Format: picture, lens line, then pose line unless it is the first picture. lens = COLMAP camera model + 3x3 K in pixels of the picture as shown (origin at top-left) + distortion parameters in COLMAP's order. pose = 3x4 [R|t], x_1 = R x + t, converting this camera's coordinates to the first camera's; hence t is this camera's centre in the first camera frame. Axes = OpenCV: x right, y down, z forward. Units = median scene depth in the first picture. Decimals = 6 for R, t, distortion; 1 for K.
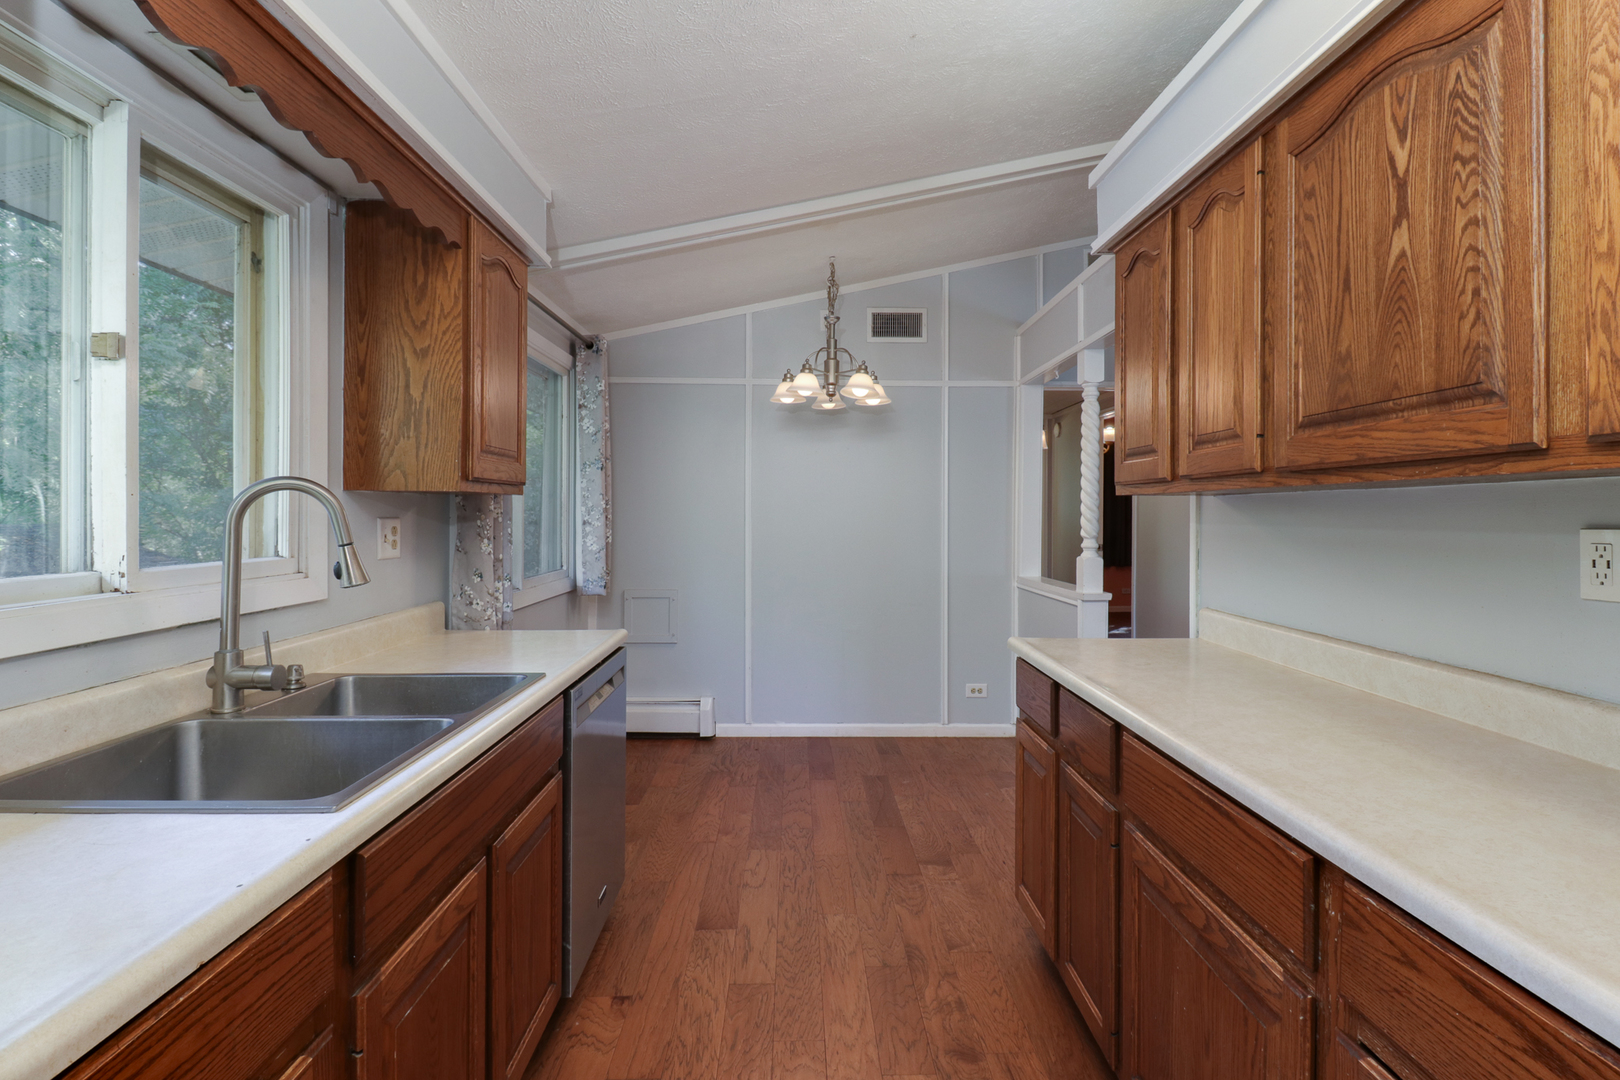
lens RADIAL K [[745.7, 0, 802.7], [0, 745.7, 511.8], [0, 0, 1]] dist [0.018128, -0.003520]
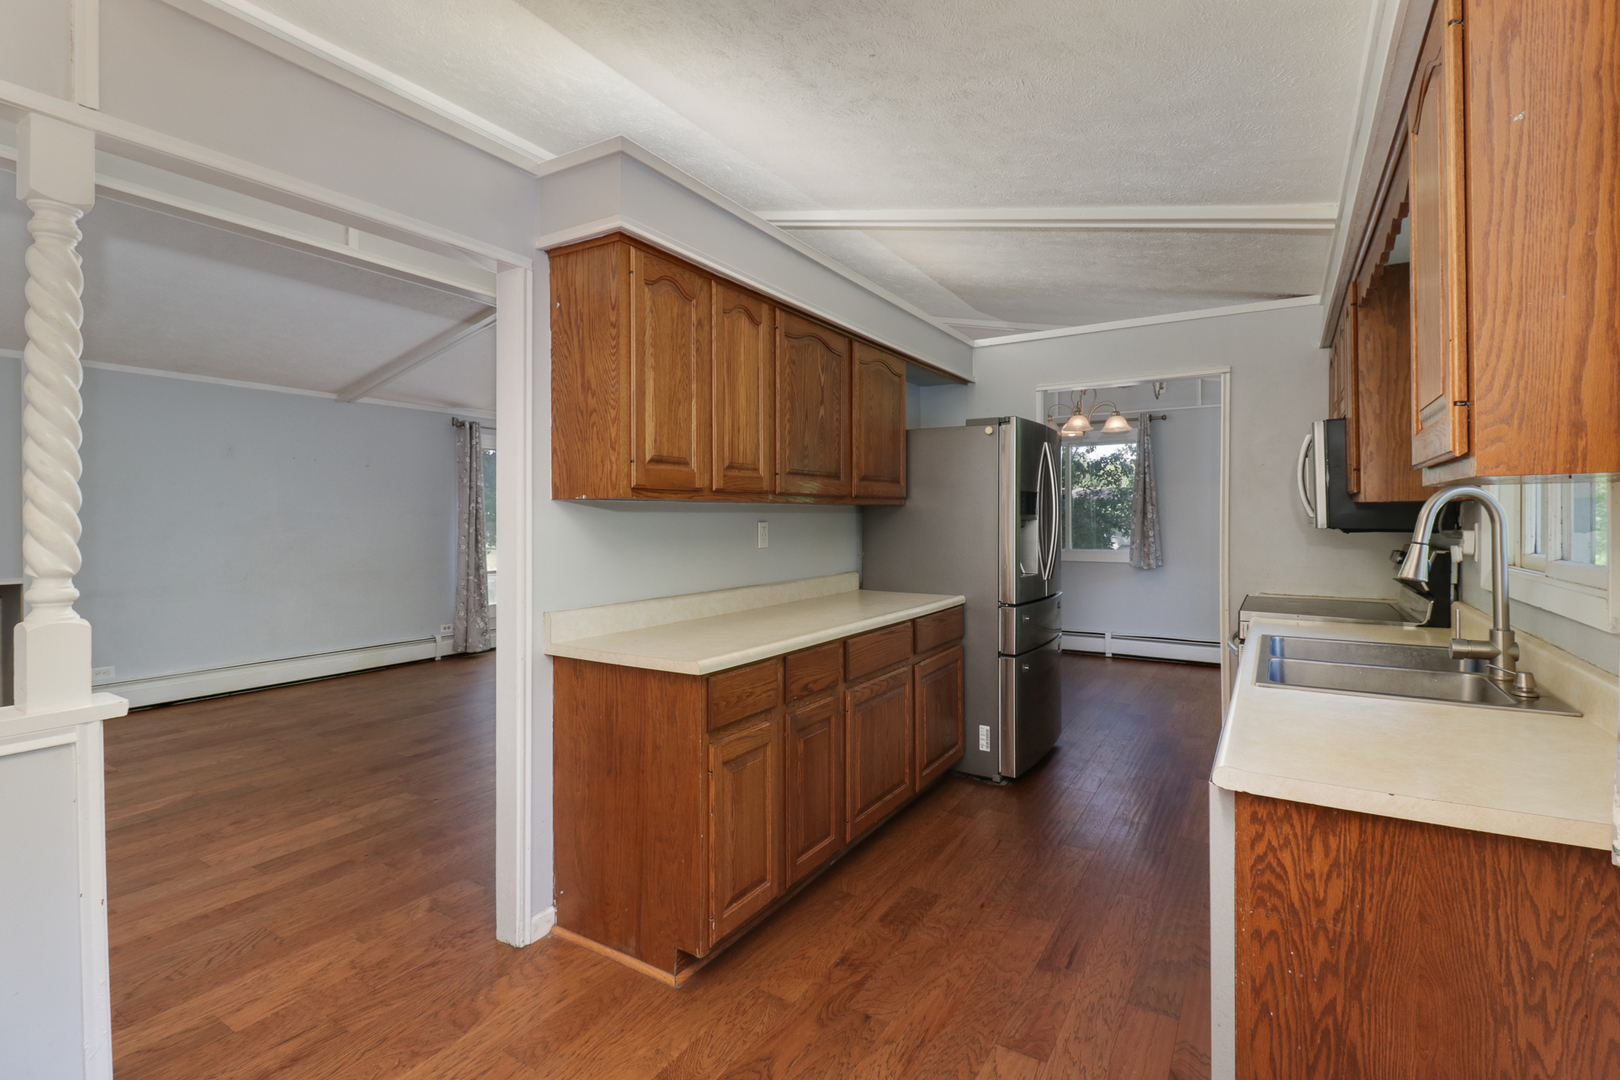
lens RADIAL K [[745.7, 0, 815.9], [0, 745.7, 527.8], [0, 0, 1]] dist [0.018128, -0.003520]
pose [[-0.846252, -0.011127, 0.532666, -0.319293], [-0.007675, 0.999933, 0.008695, 0.009068], [-0.532727, 0.003269, -0.846281, 1.829432]]
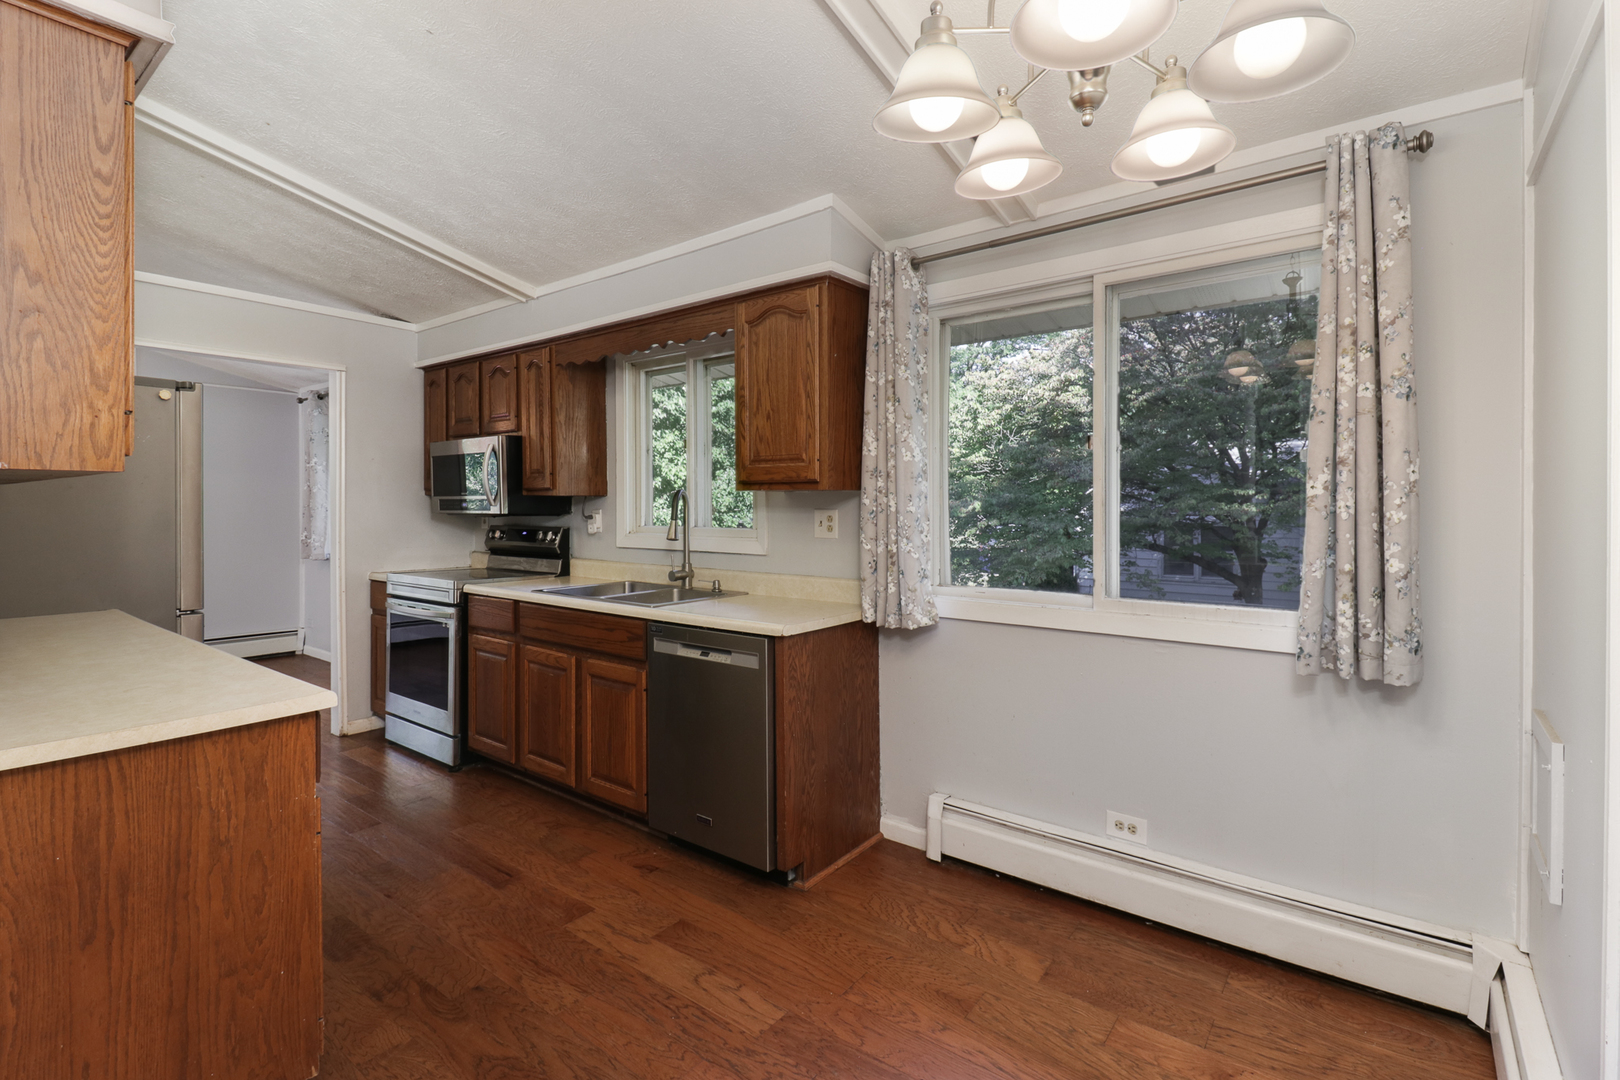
lens RADIAL K [[745.7, 0, 812.8], [0, 745.7, 528.5], [0, 0, 1]] dist [0.018128, -0.003520]
pose [[-0.624937, 0.018715, -0.780451, 0.576768], [0.003608, 0.999771, 0.021085, 0.014638], [0.780667, 0.010361, -0.624862, 1.941333]]
